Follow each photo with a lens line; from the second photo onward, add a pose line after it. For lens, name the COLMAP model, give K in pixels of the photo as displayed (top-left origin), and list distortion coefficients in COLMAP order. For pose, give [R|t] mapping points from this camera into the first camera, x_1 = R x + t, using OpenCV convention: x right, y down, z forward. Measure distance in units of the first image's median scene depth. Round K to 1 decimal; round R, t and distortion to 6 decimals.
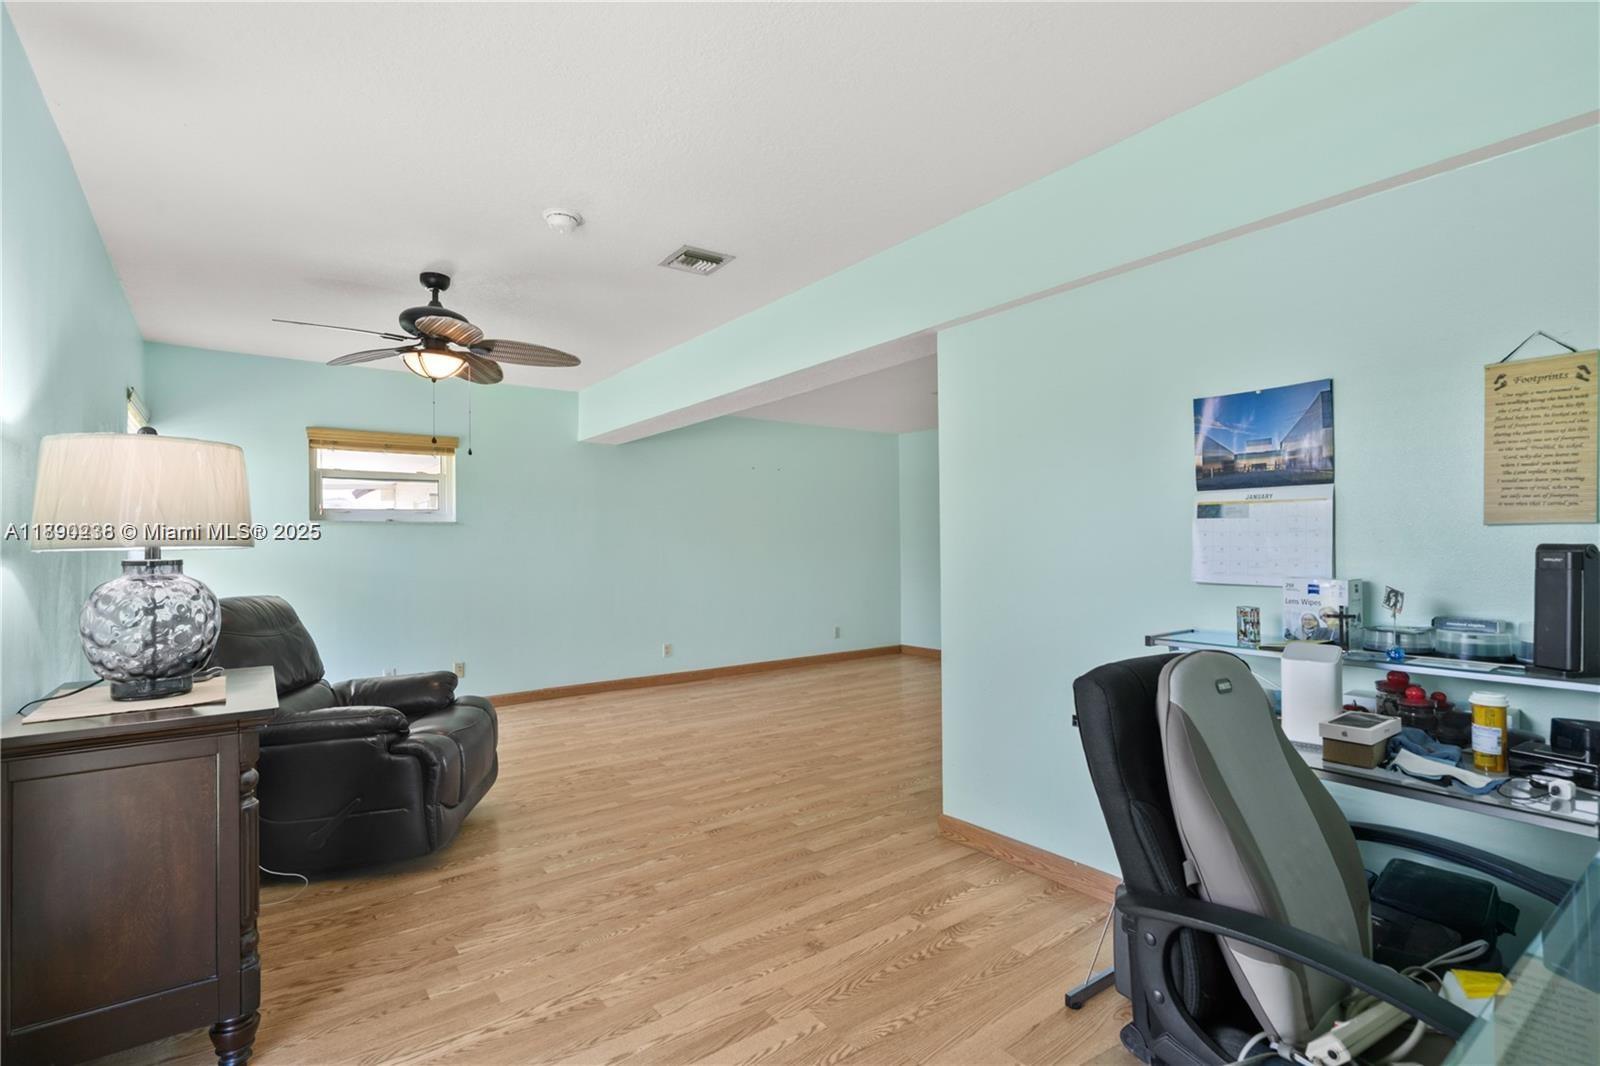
lens RADIAL K [[752.7, 0, 800.0], [0, 752.7, 533.0], [0, 0, 1]] dist [0.000724, 0.000240]
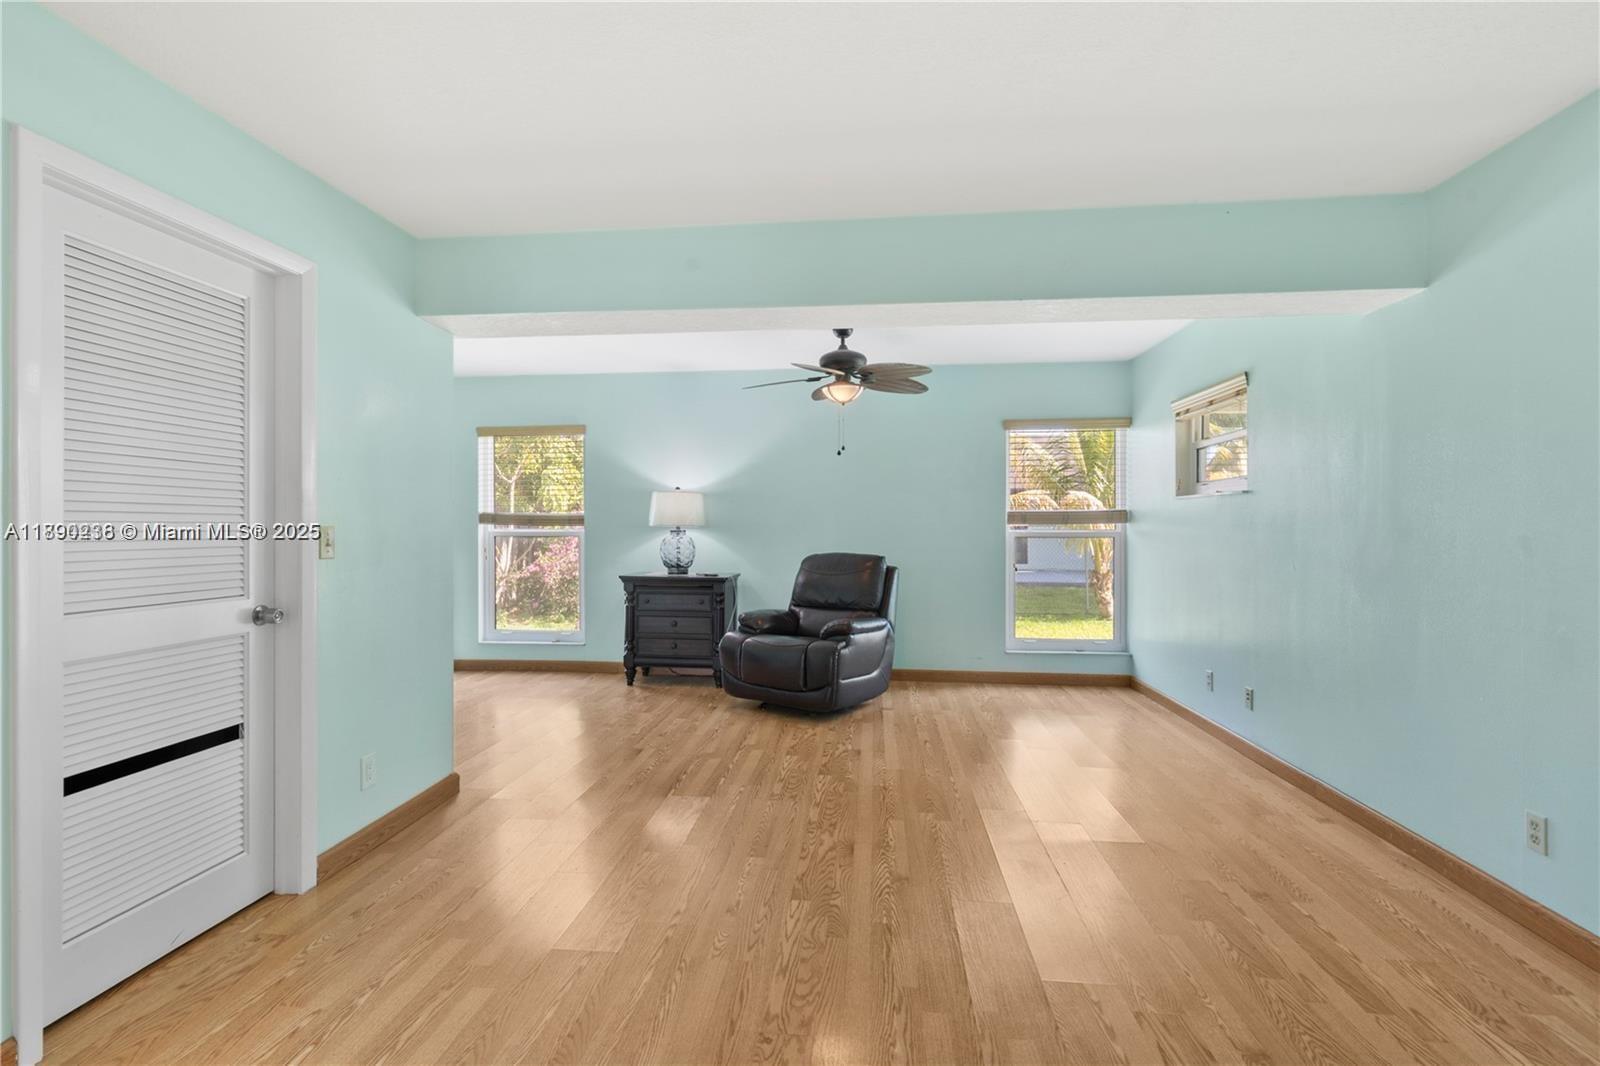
lens RADIAL K [[752.7, 0, 800.0], [0, 752.7, 533.0], [0, 0, 1]] dist [0.000724, 0.000240]
pose [[-0.677127, 0.012094, -0.735767, 0.523048], [0.012059, 0.999913, 0.005338, 0.019720], [0.735768, -0.005258, -0.677214, 1.705225]]
